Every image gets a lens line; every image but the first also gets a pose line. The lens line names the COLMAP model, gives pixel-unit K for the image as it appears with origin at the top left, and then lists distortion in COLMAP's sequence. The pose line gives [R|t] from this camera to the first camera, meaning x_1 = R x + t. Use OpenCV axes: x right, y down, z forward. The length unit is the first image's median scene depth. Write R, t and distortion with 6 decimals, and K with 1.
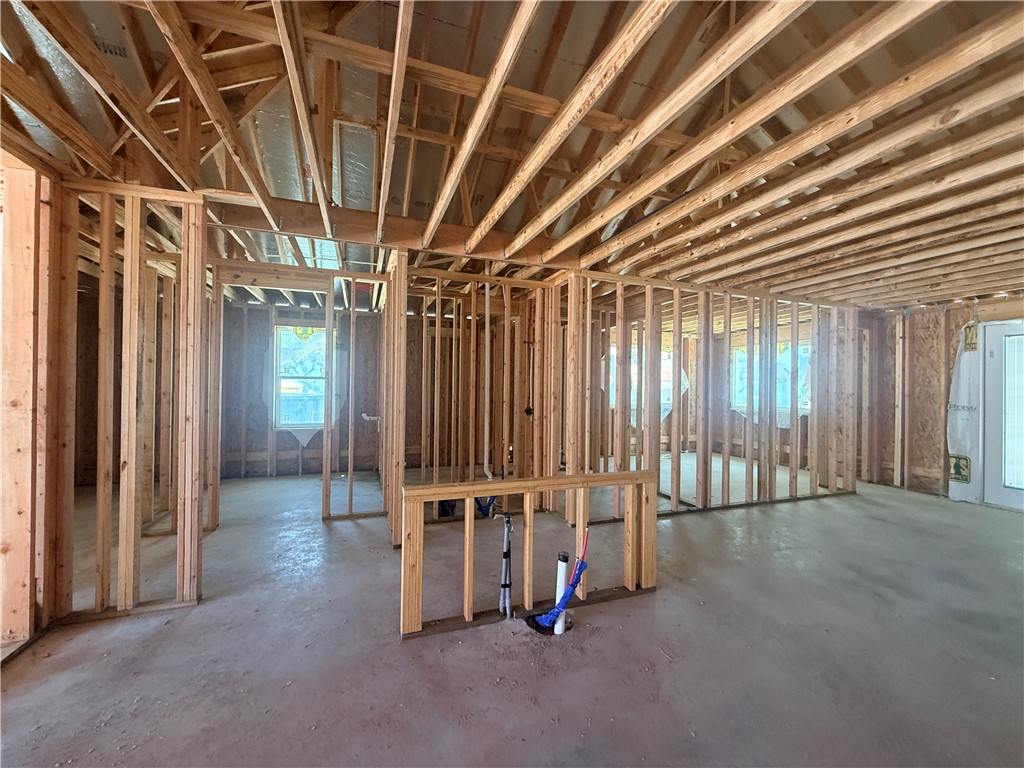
lens RADIAL K [[407.7, 0, 510.1], [0, 407.7, 383.7], [0, 0, 1]] dist [-0.000575, 0.000640]
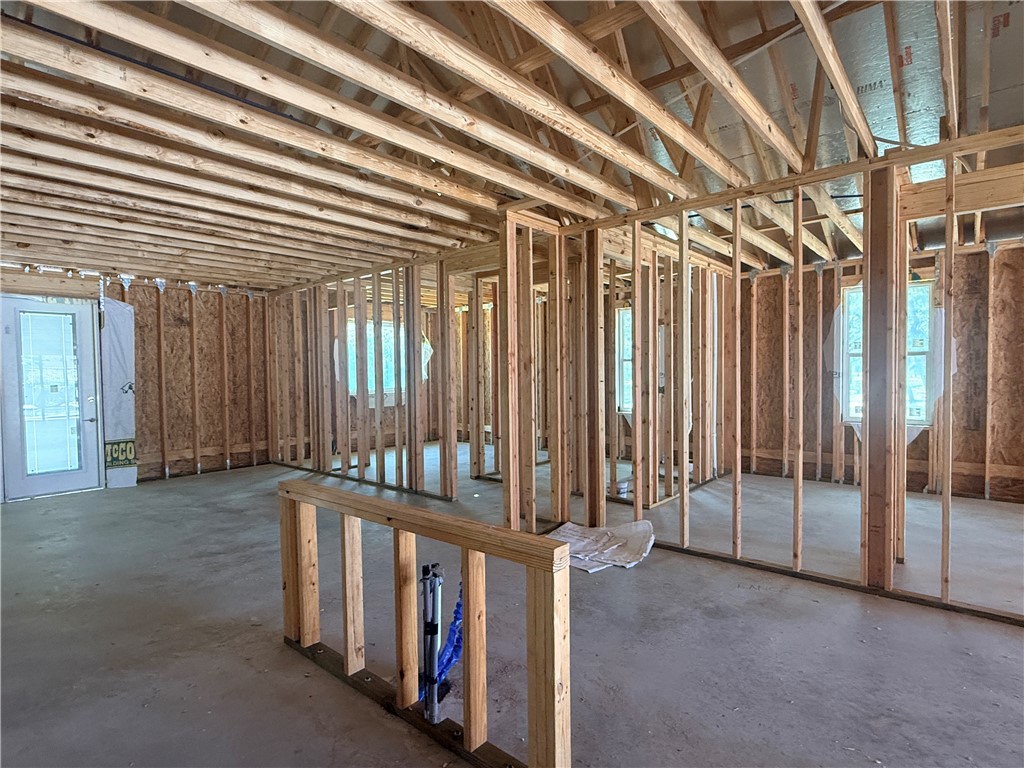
lens RADIAL K [[548.0, 0, 512.0], [0, 548.0, 384.0], [0, 0, 1]] dist [0.000165, 0.000063]
pose [[-0.501436, -0.027029, 0.864773, -0.366039], [0.003828, 0.999433, 0.033458, 0.007416], [-0.865187, 0.020088, -0.501048, 0.605737]]
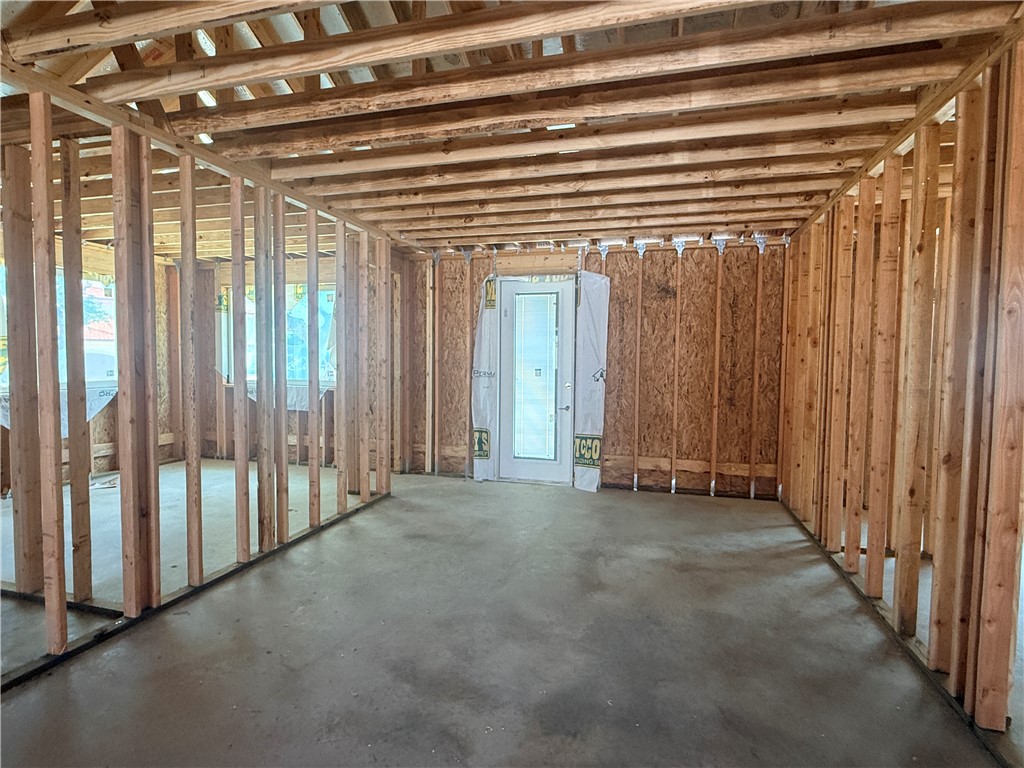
lens RADIAL K [[533.4, 0, 512.0], [0, 533.4, 384.0], [0, 0, 1]] dist [-0.000495, 0.000189]
pose [[0.579216, -0.050519, 0.813607, 0.207474], [-0.007157, 0.997724, 0.067046, 0.003452], [-0.815143, -0.044657, 0.577536, 0.280947]]
